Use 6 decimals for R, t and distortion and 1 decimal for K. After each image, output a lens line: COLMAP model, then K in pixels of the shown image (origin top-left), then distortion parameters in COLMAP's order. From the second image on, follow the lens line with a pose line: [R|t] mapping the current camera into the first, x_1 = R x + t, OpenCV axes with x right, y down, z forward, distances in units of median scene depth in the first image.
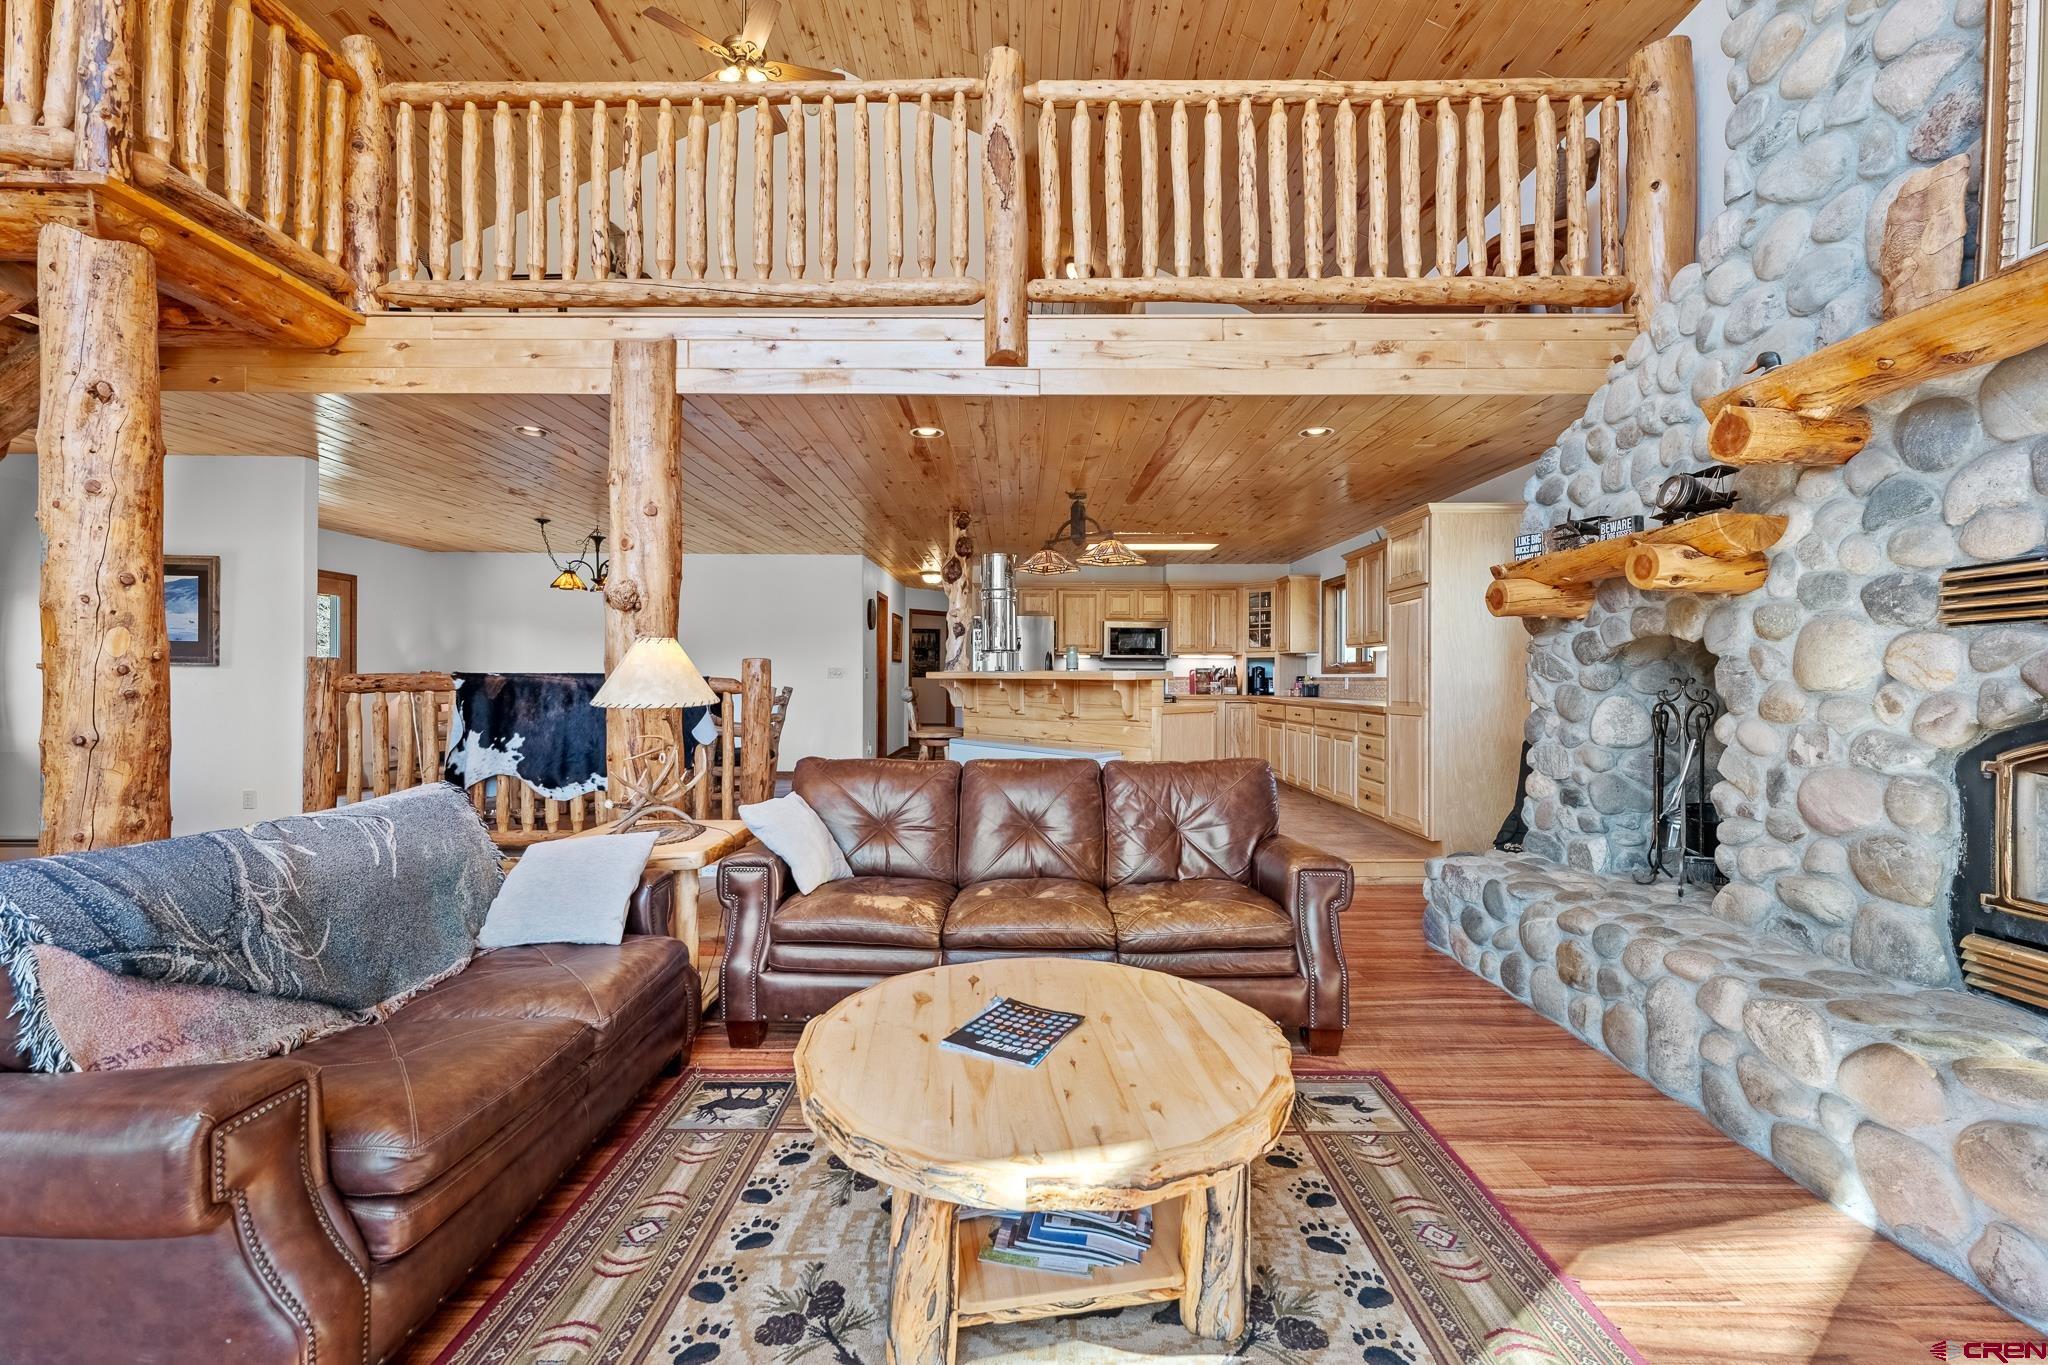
lens RADIAL K [[837.1, 0, 1029.0], [0, 837.1, 683.8], [0, 0, 1]] dist [-0.000231, -0.000348]
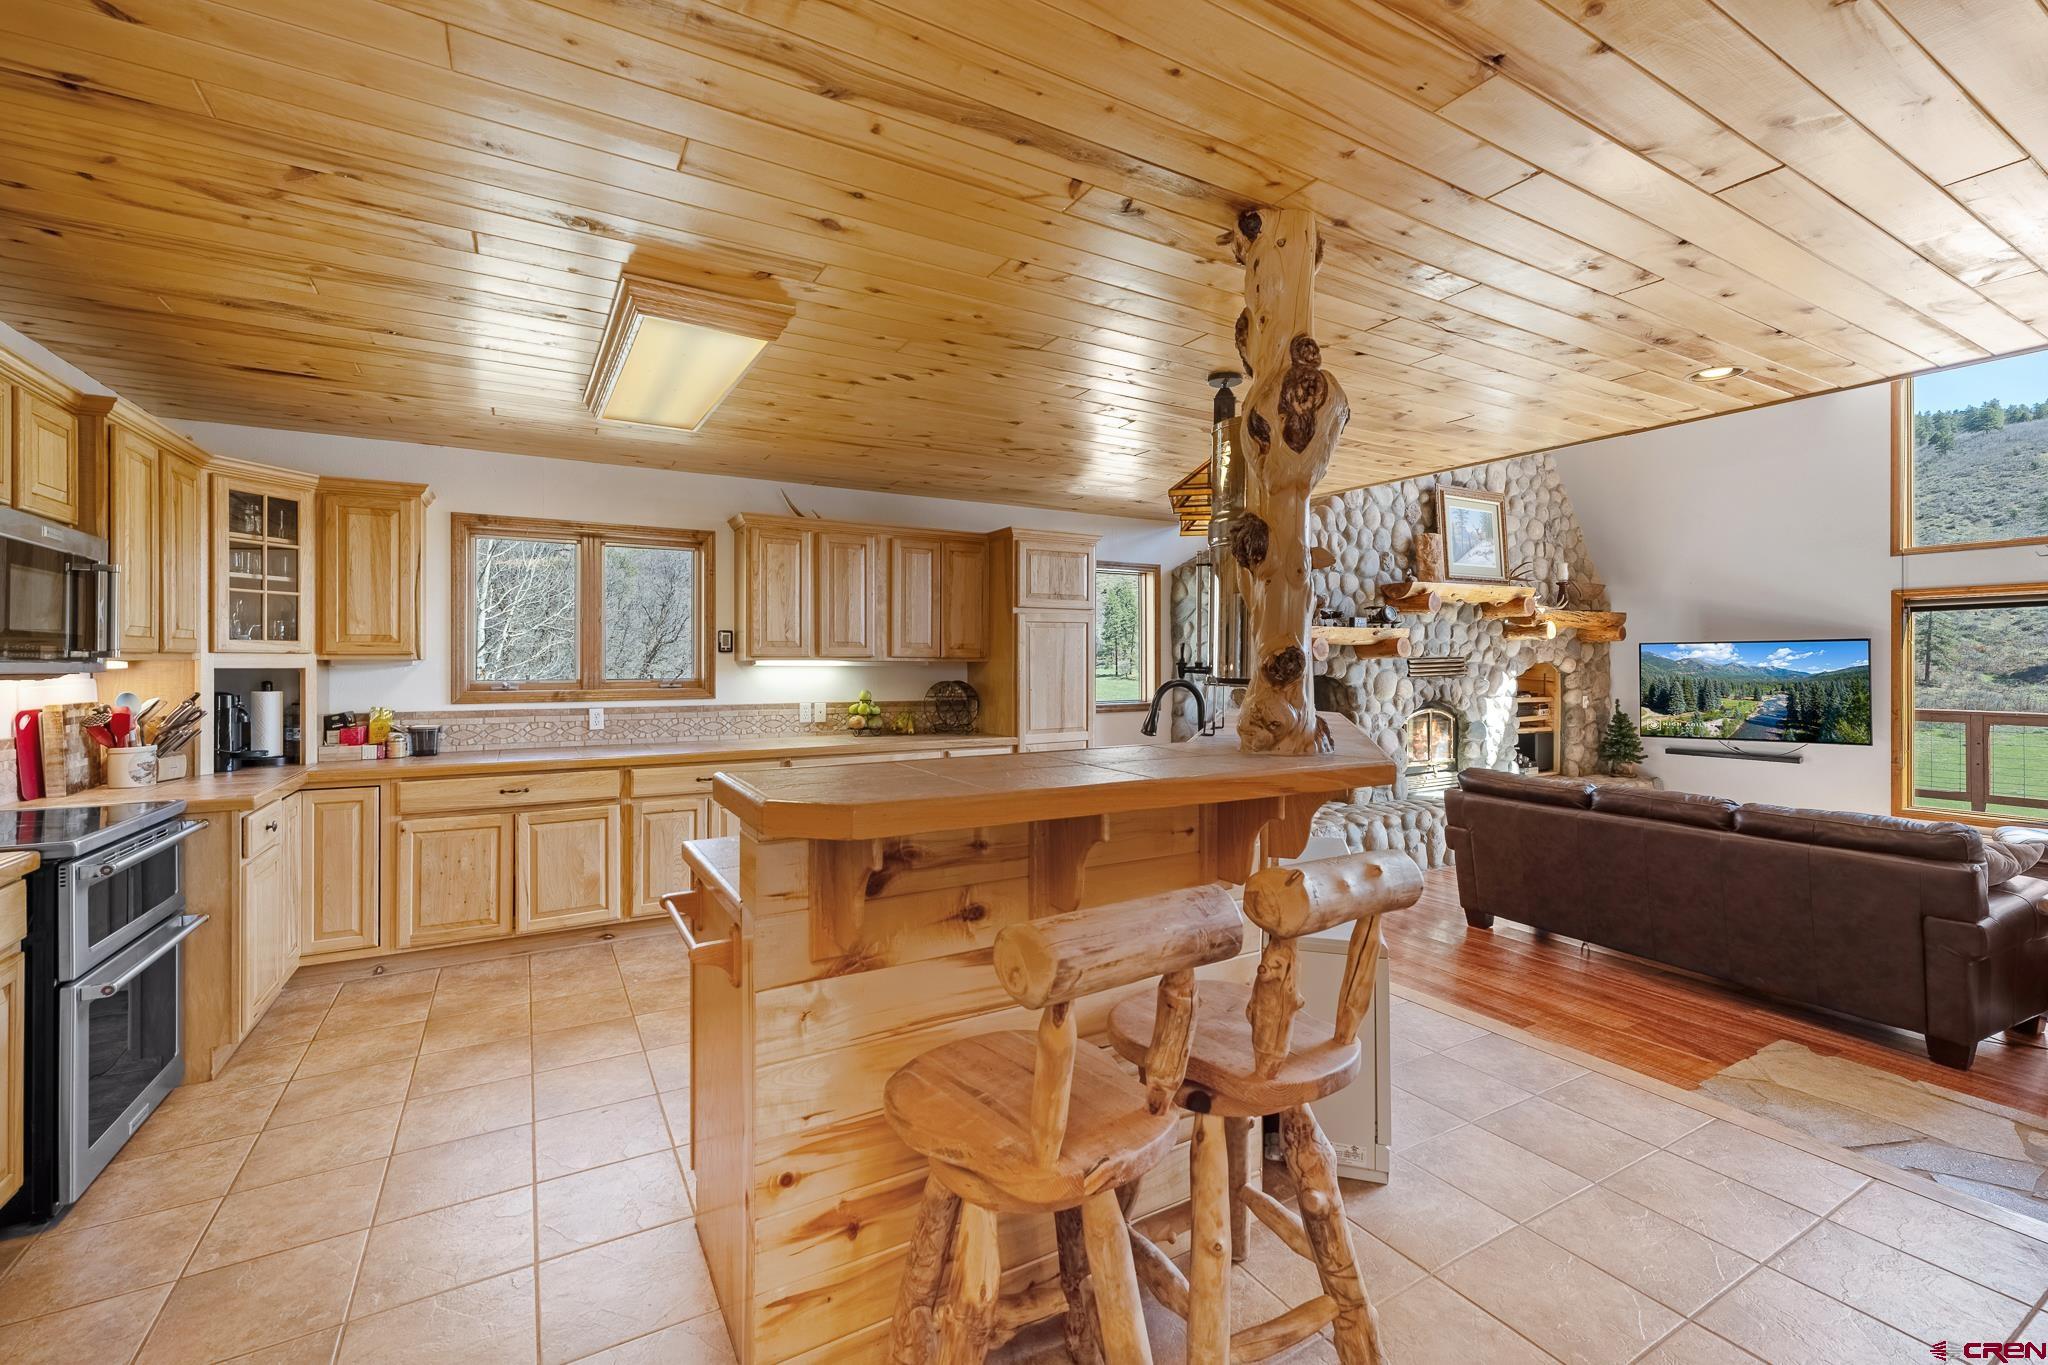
lens RADIAL K [[837.1, 0, 1019.5], [0, 837.1, 666.7], [0, 0, 1]] dist [-0.000231, -0.000348]
pose [[-0.476372, -0.006885, 0.879217, -0.742593], [0.004350, 0.999939, 0.010187, -0.117126], [-0.879233, 0.008678, -0.476312, 3.009609]]
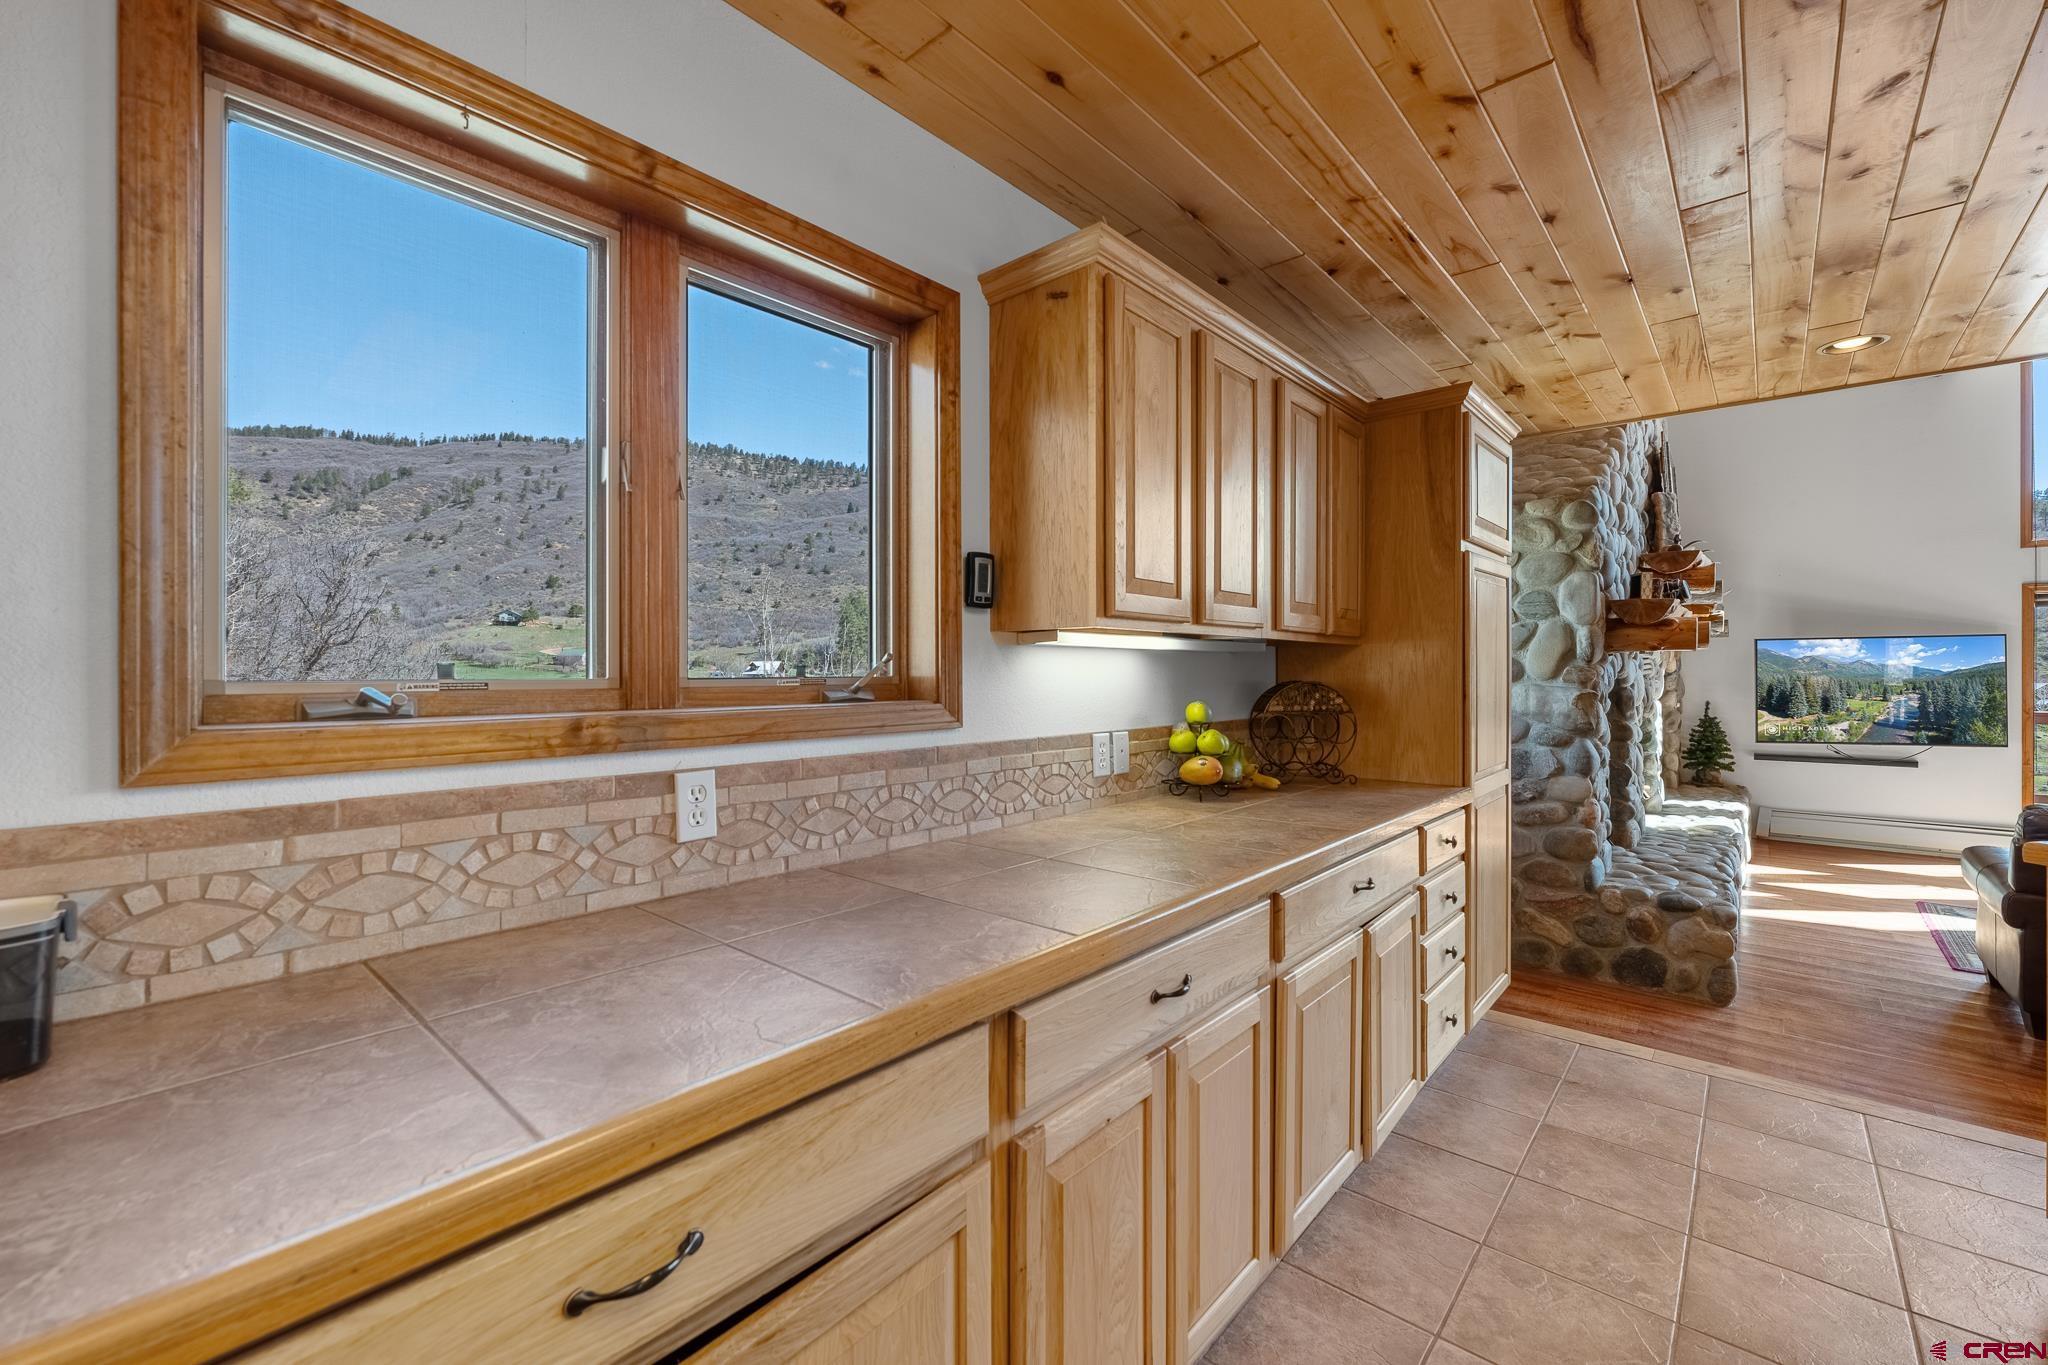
lens RADIAL K [[837.1, 0, 1019.3], [0, 837.1, 671.4], [0, 0, 1]] dist [-0.000231, -0.000348]
pose [[-0.733920, 0.000135, 0.679236, 0.625777], [0.004517, 0.999979, 0.004682, -0.083397], [-0.679221, 0.006504, -0.733905, 3.197613]]
